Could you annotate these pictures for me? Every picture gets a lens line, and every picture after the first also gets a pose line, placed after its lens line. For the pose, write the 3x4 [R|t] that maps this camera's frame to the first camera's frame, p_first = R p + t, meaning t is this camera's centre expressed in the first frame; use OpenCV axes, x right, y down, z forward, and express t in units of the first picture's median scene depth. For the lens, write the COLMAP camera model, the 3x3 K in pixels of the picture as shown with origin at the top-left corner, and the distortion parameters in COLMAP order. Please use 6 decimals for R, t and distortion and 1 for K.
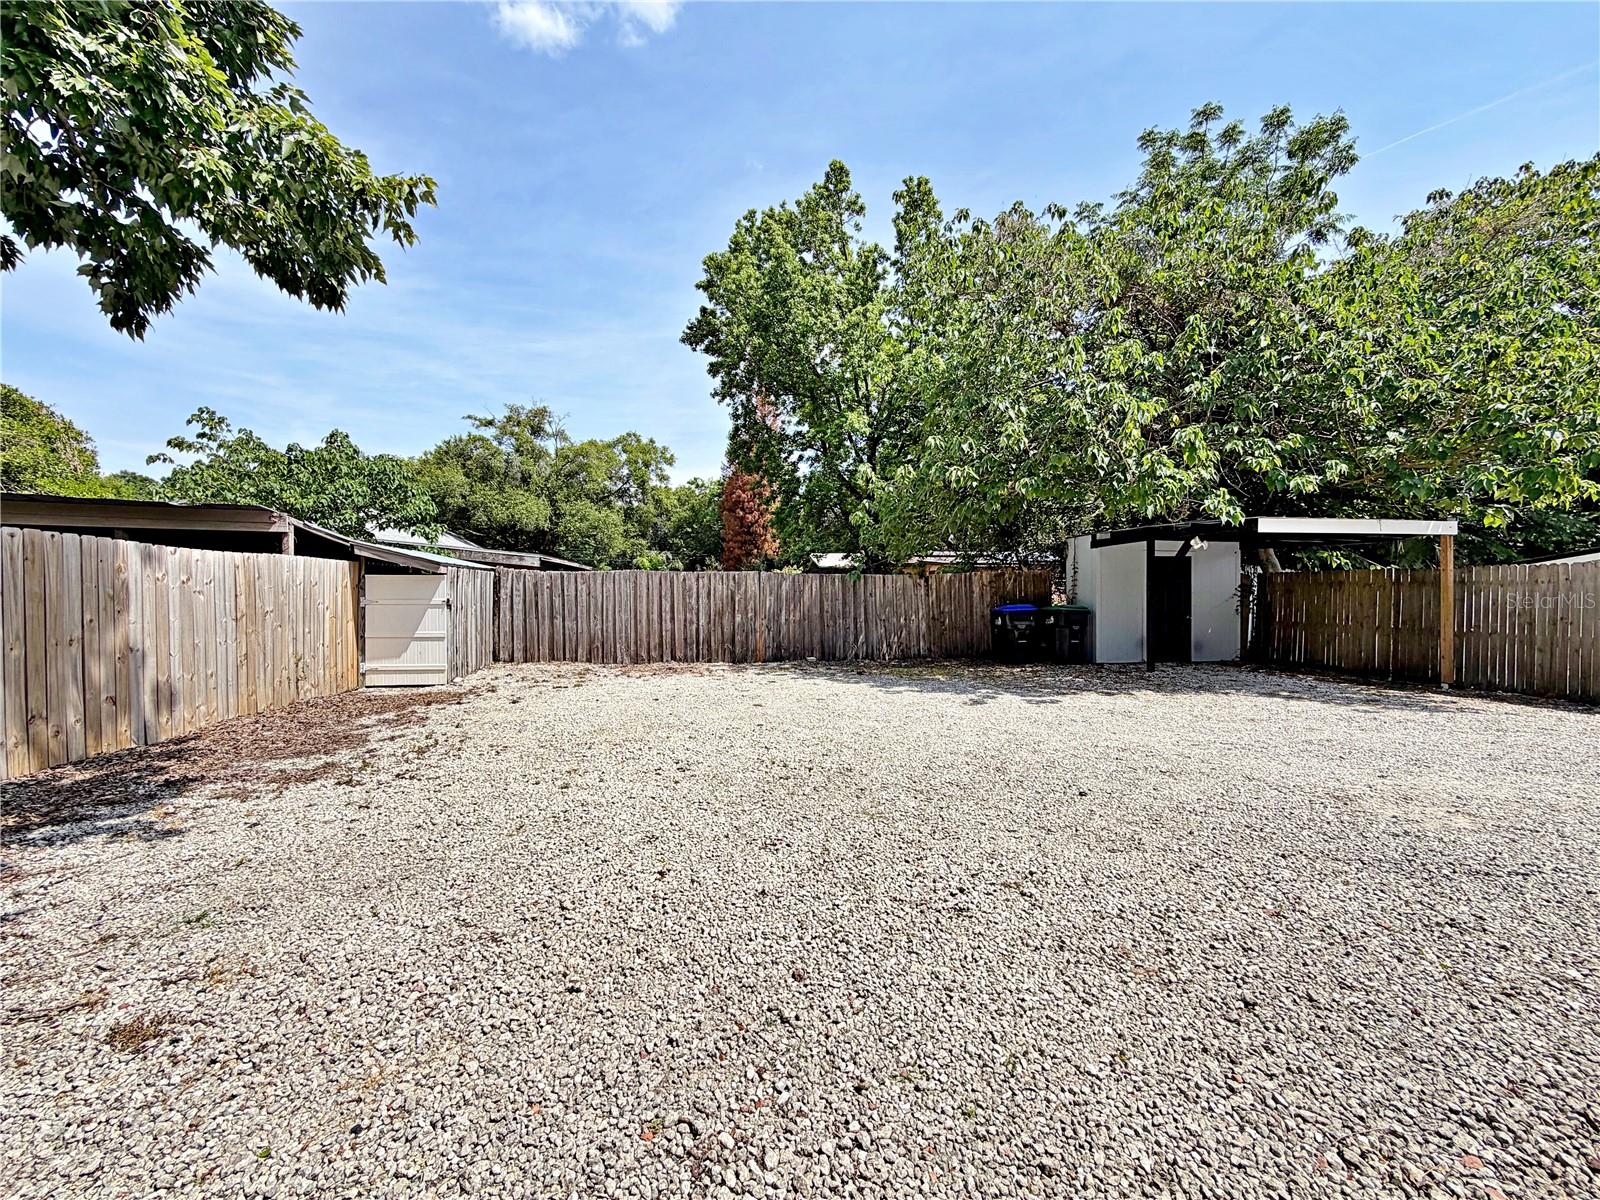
lens RADIAL K [[644.6, 0, 800.0], [0, 644.6, 600.0], [0, 0, 1]] dist [-0.000785, -0.000369]
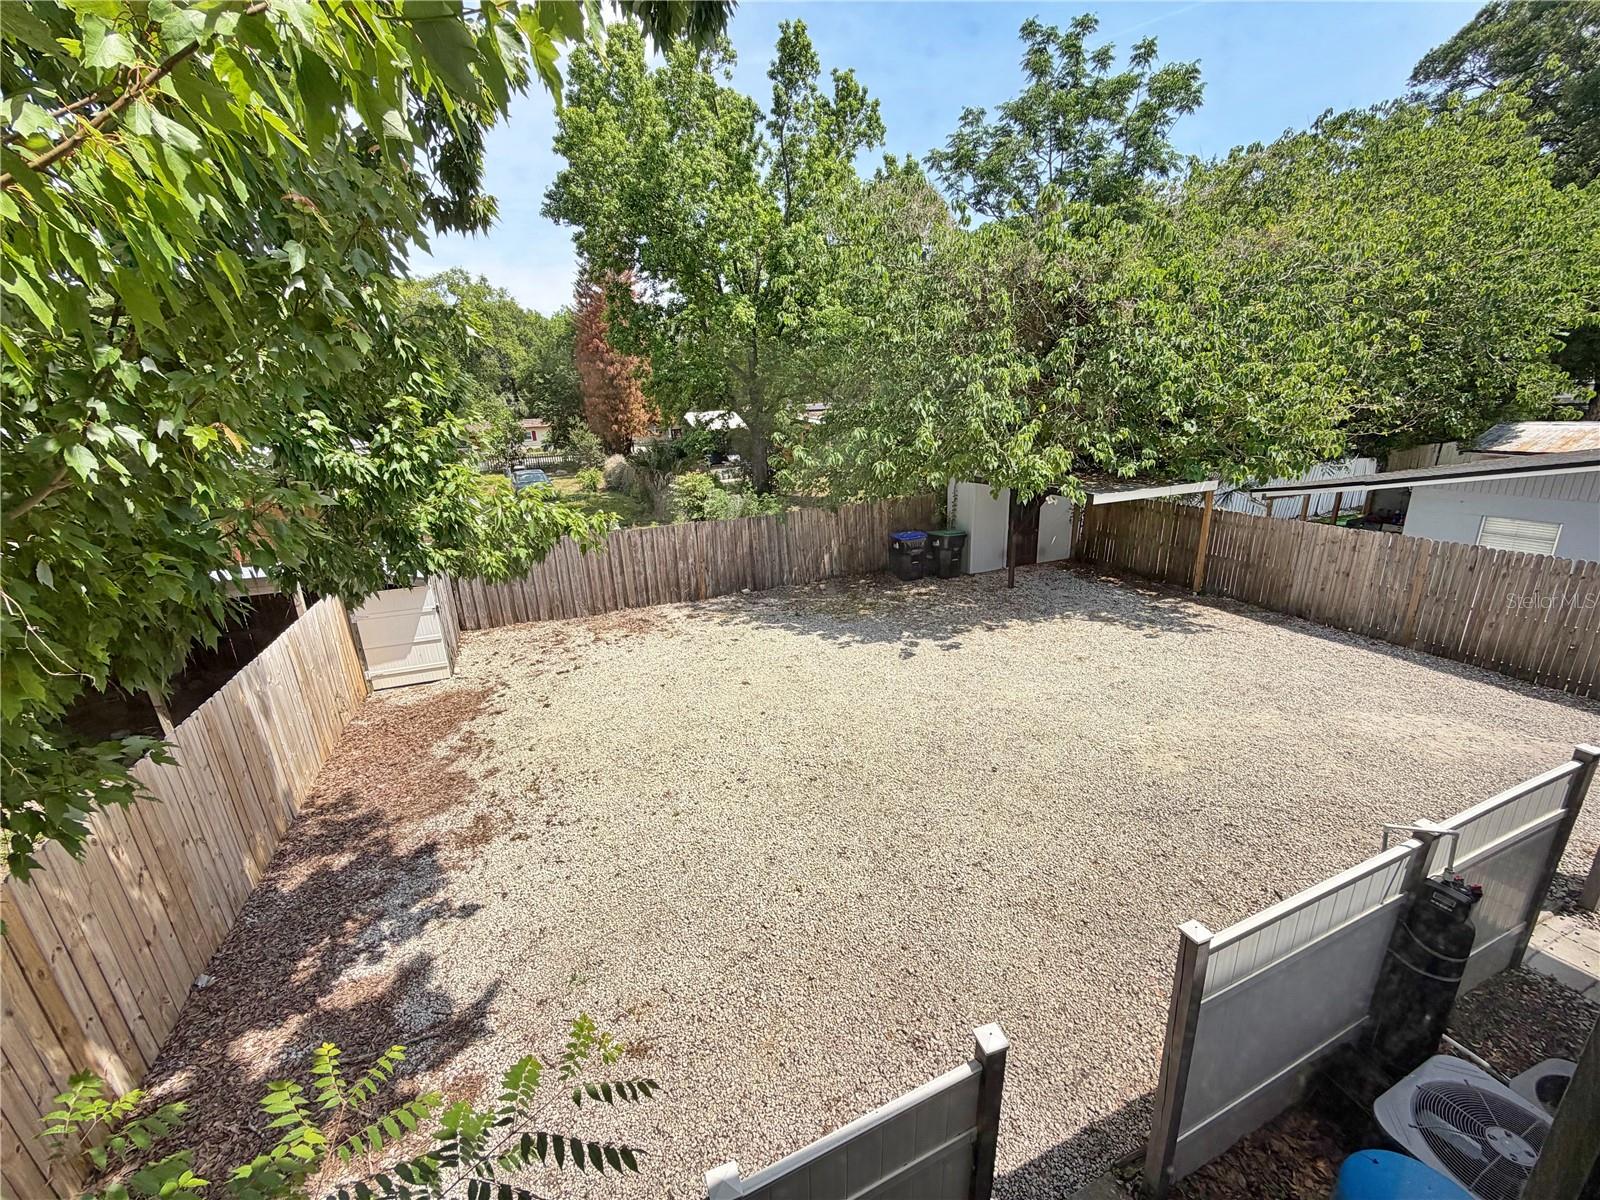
lens RADIAL K [[651.8, 0, 800.0], [0, 651.8, 600.0], [0, 0, 1]] dist [-0.012110, 0.013272]
pose [[0.971840, -0.108042, 0.209414, -0.144527], [0.041154, 0.952856, 0.300619, -0.259118], [-0.232020, -0.283536, 0.930470, -0.136270]]
